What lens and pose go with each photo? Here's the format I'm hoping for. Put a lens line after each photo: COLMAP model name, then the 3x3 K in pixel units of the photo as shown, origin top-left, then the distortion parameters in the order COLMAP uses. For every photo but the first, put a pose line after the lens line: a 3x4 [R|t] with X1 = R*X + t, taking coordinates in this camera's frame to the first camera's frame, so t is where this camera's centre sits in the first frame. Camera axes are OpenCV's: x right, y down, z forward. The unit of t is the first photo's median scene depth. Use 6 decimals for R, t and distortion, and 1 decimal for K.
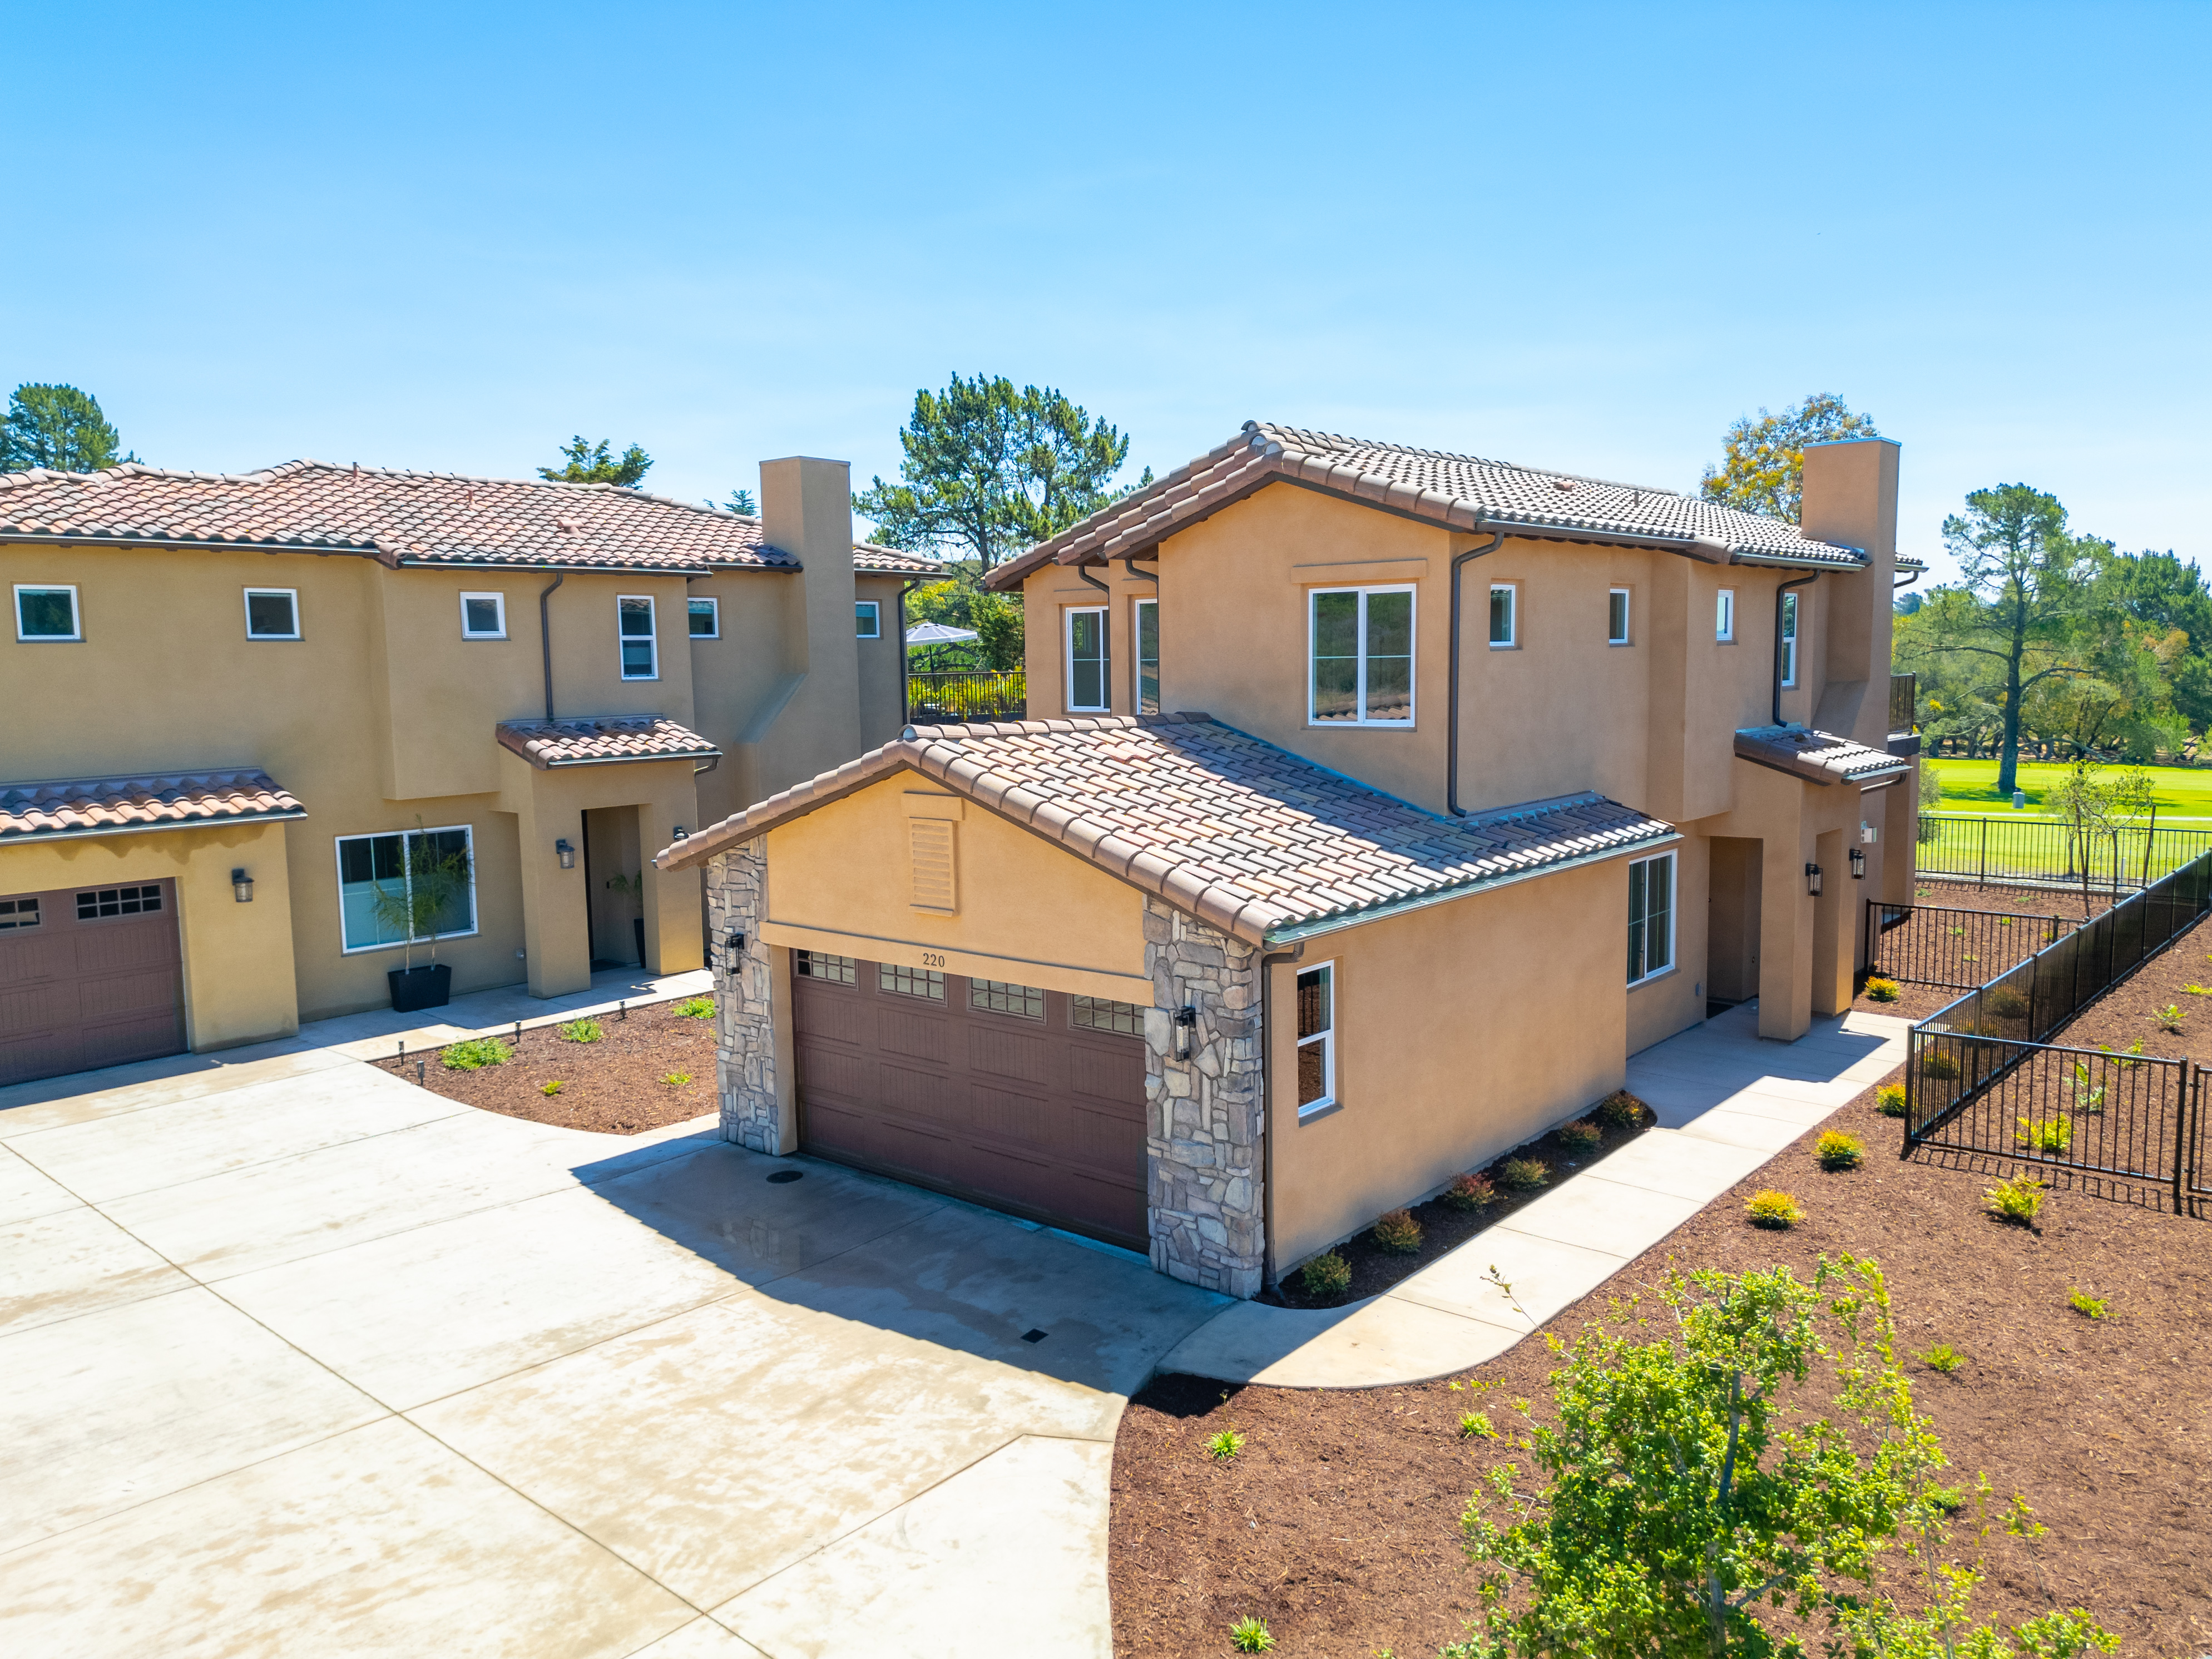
lens RADIAL K [[1584.3, 0, 1106.0], [0, 1584.3, 829.5], [0, 0, 1]] dist [0.057964, -0.059240]
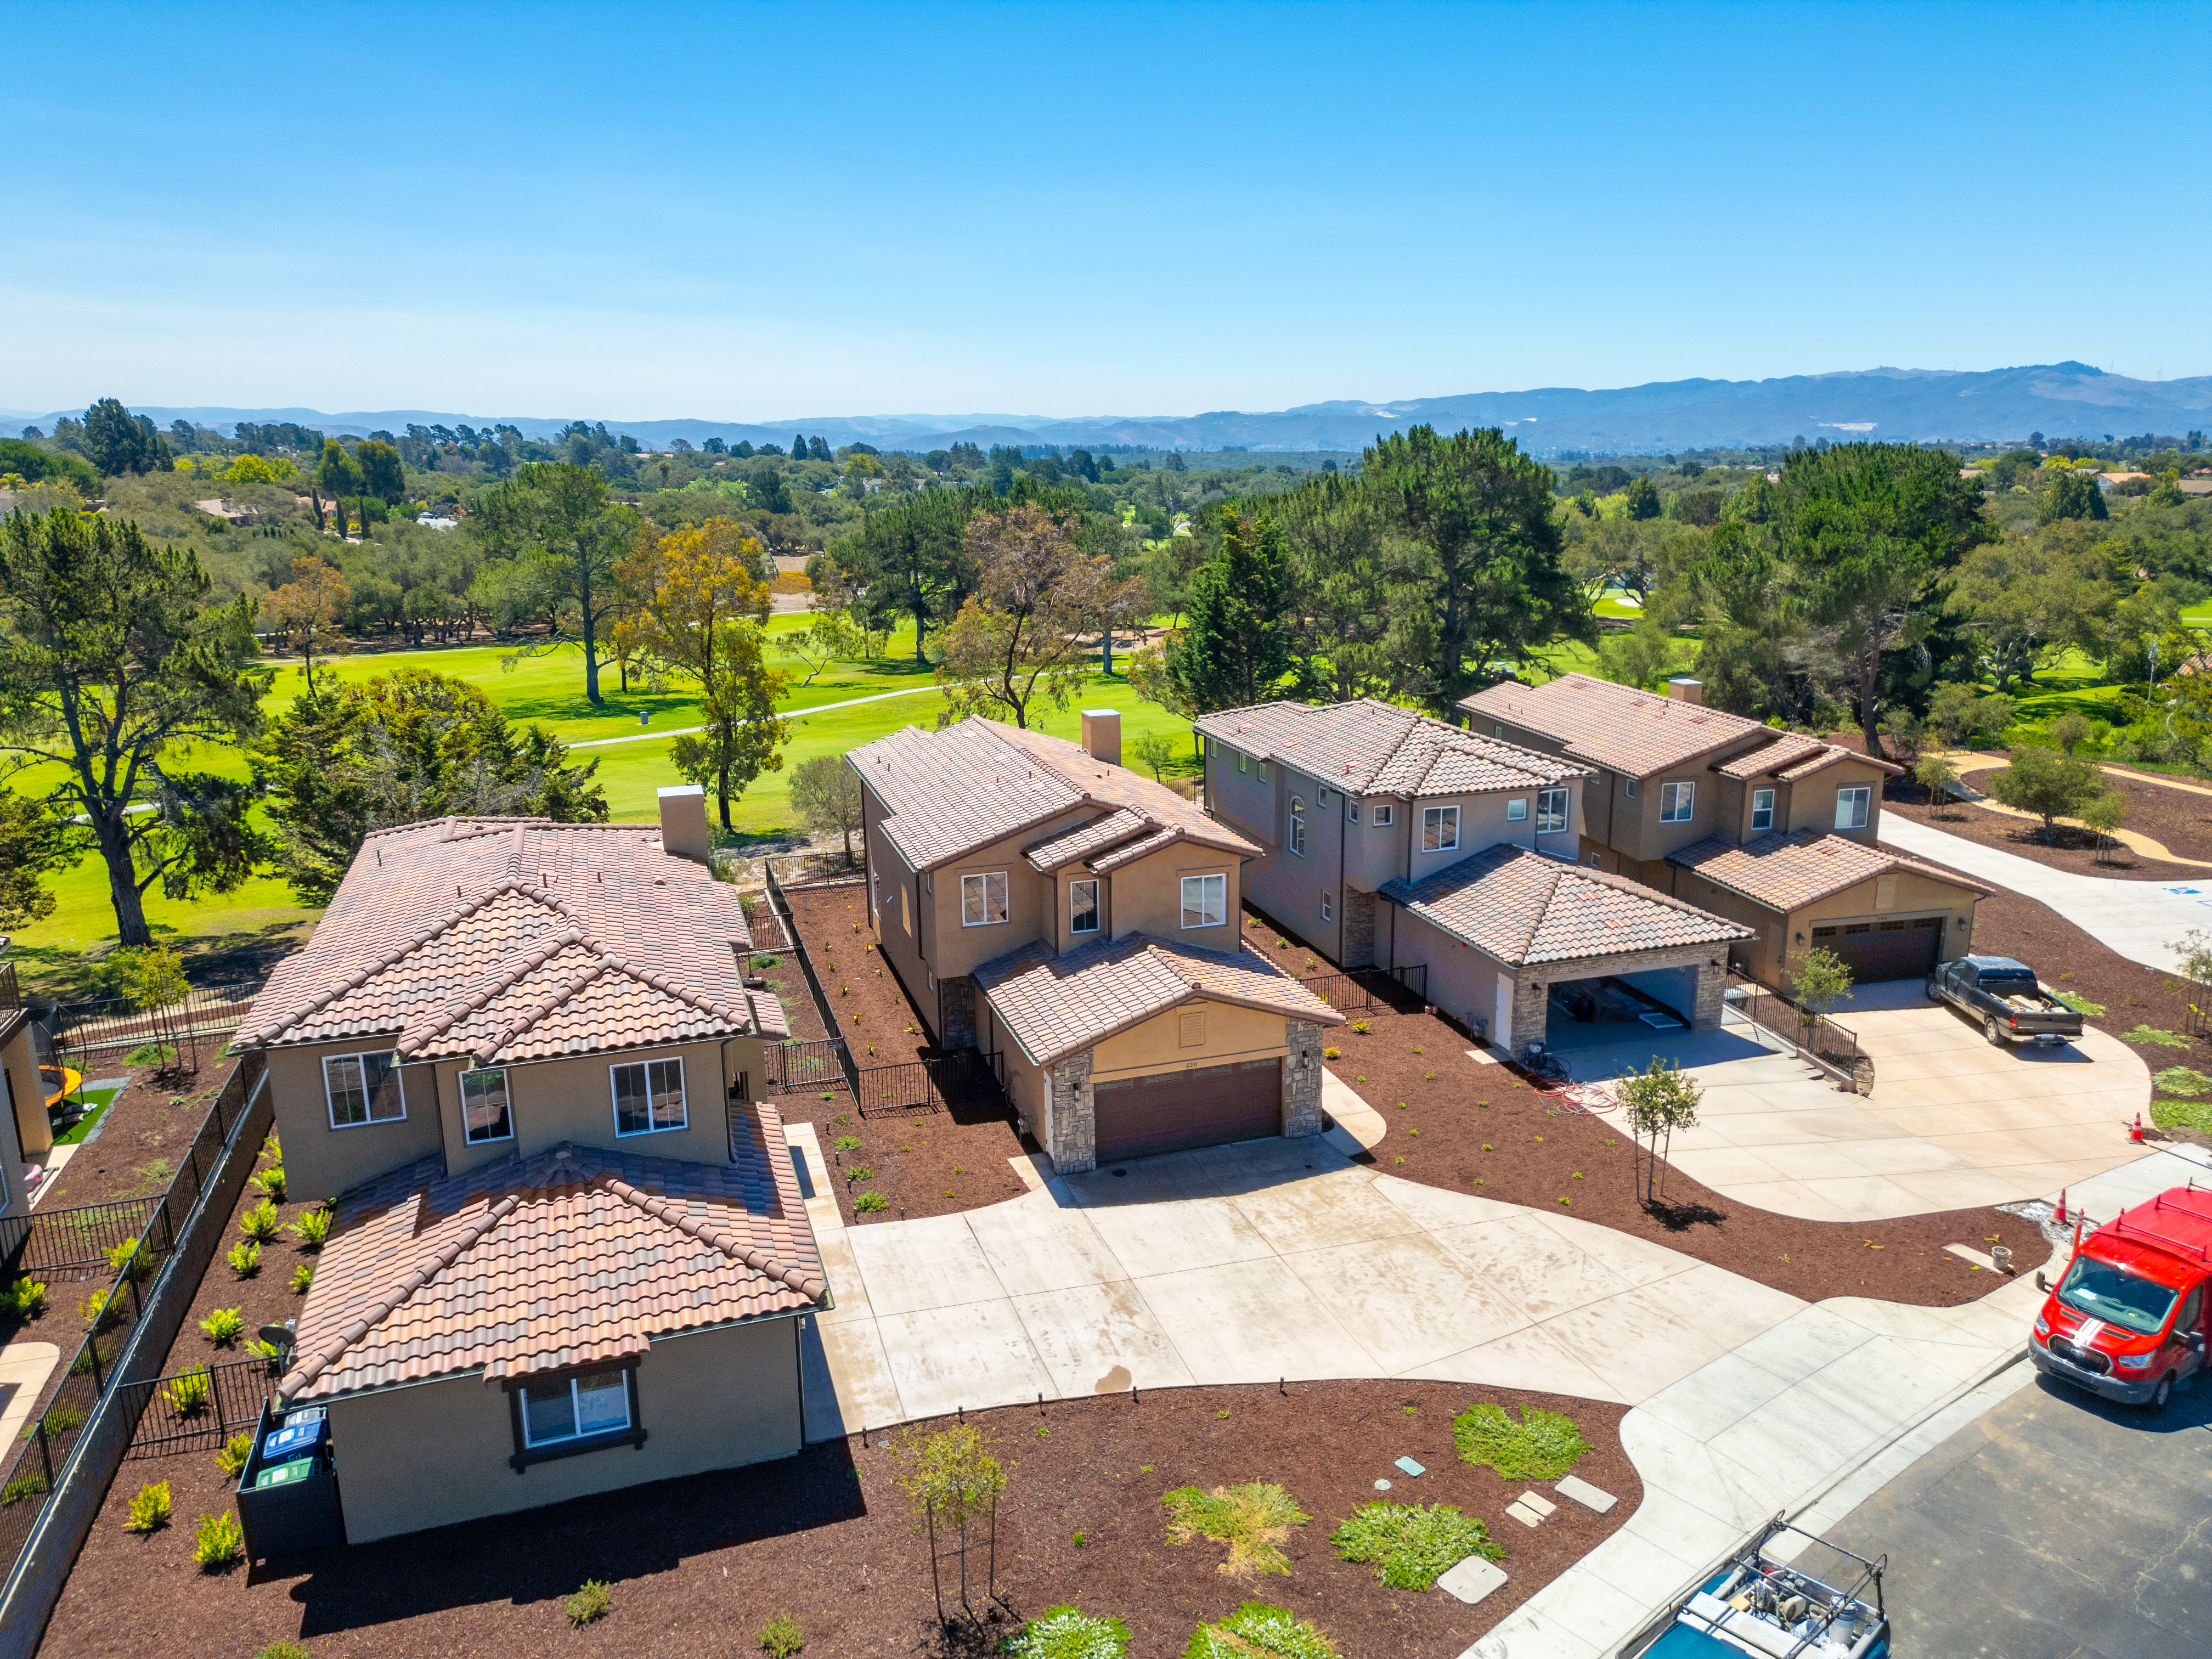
lens RADIAL K [[1550.8, 0, 1108.7], [0, 1550.8, 832.4], [0, 0, 1]] dist [0.085818, -0.089697]
pose [[0.522397, -0.201113, 0.828646, -2.072117], [0.099242, 0.979524, 0.175166, -0.704017], [-0.846907, -0.009269, 0.531659, -0.229179]]
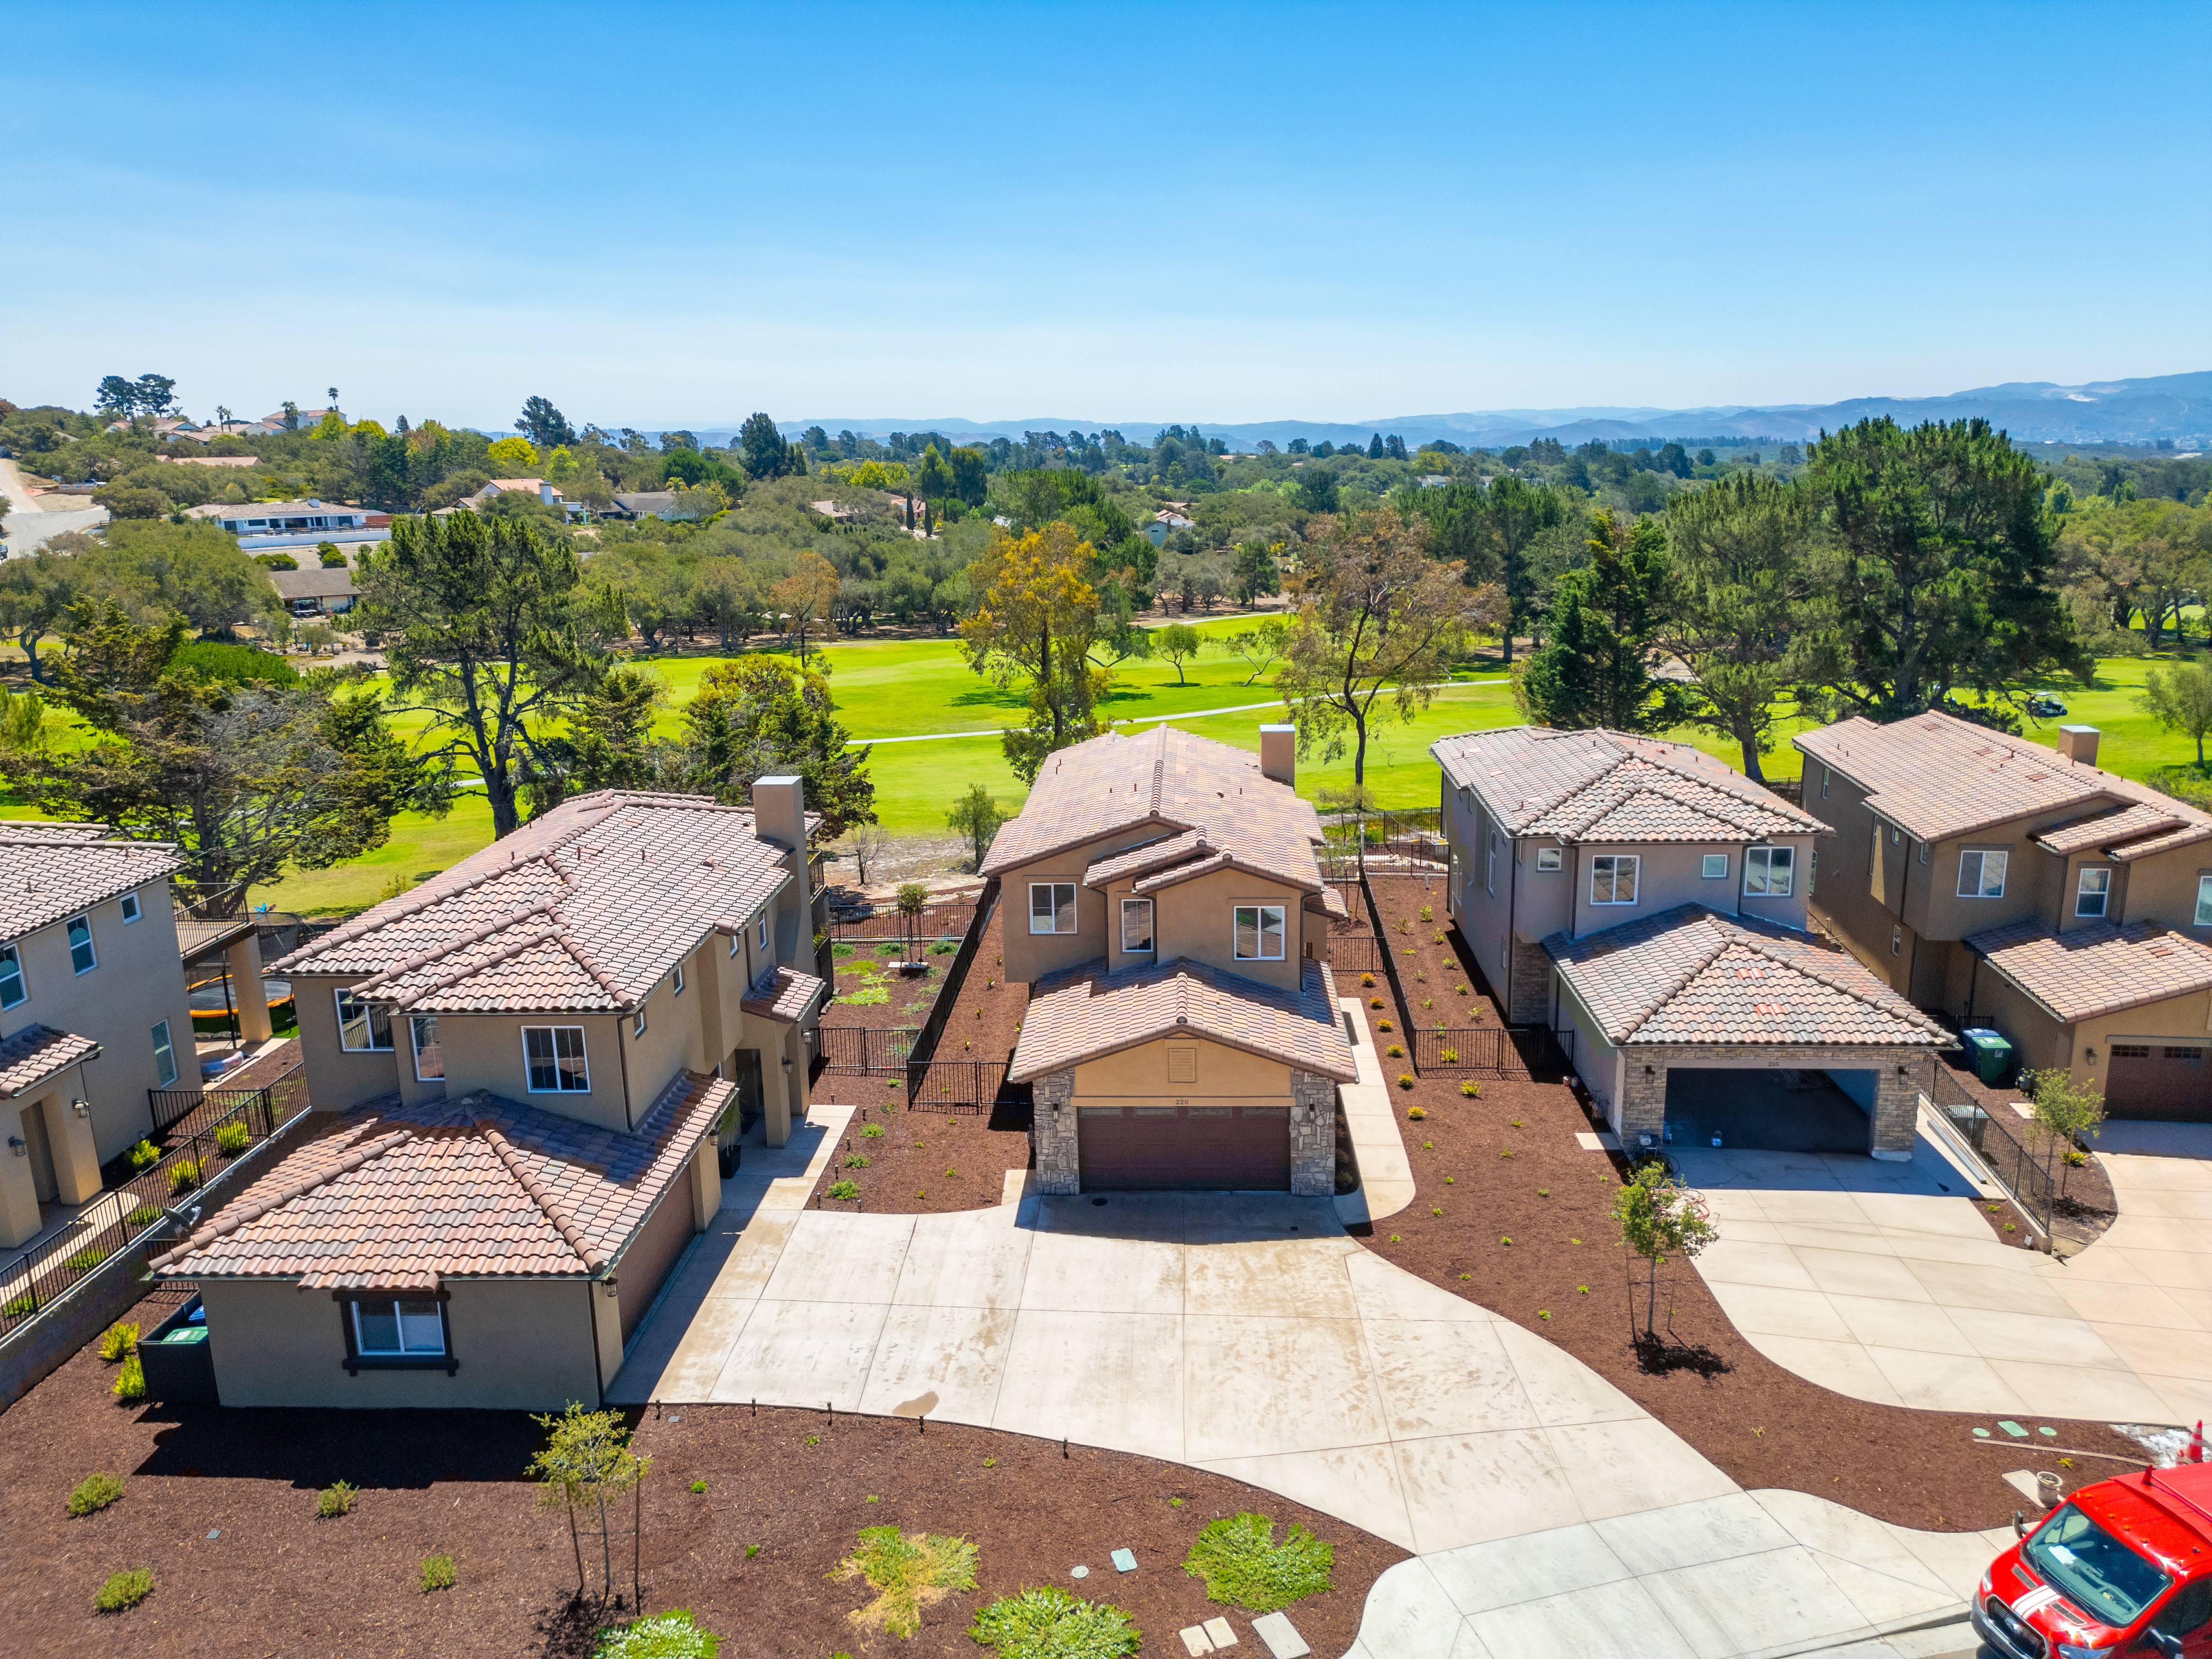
lens RADIAL K [[1550.8, 0, 1108.7], [0, 1550.8, 832.4], [0, 0, 1]] dist [0.085818, -0.089697]
pose [[0.793059, -0.148488, 0.590770, -1.476057], [0.077219, 0.986517, 0.144298, -0.651774], [-0.604231, -0.068819, 0.793832, -0.791391]]
